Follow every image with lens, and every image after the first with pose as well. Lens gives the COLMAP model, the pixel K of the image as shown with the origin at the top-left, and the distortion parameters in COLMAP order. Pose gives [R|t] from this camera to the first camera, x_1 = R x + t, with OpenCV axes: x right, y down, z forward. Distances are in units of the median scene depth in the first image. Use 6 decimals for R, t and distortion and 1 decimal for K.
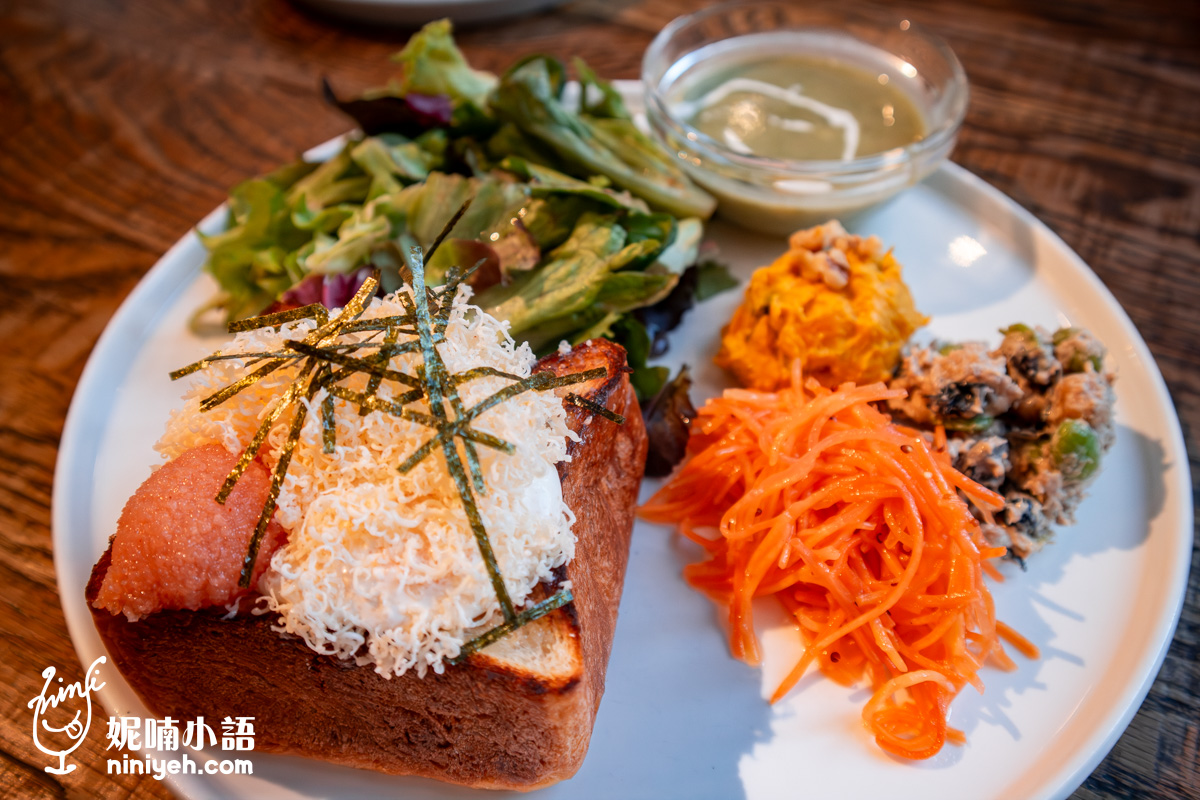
lens RADIAL K [[1123.1, 0, 599.9], [0, 1123.1, 402.4], [0, 0, 1]] dist [-0.015212, 0.000000]
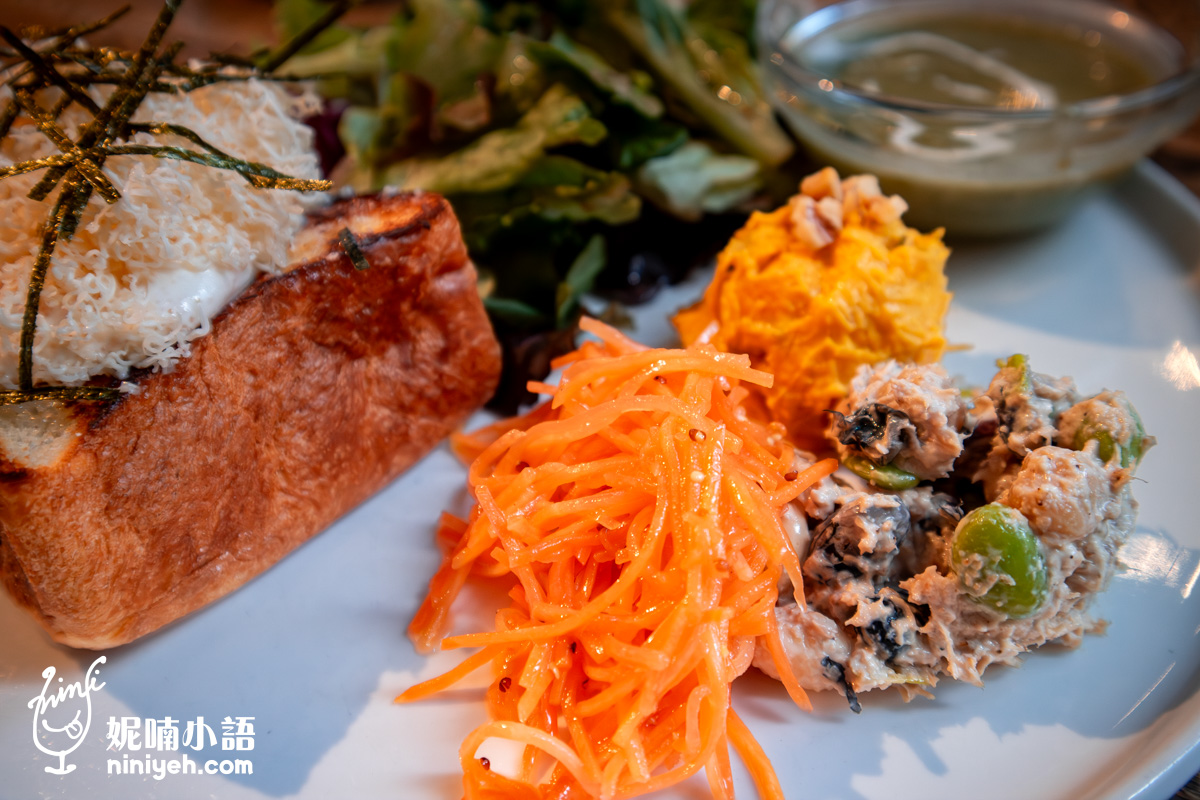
lens RADIAL K [[1168.2, 0, 601.5], [0, 1168.2, 397.0], [0, 0, 1]] dist [0.003598, 0.000000]
pose [[0.823800, 0.308228, -0.475762, 0.514285], [-0.362619, 0.931620, -0.024327, 0.053982], [0.435731, 0.192560, 0.879238, 0.333609]]
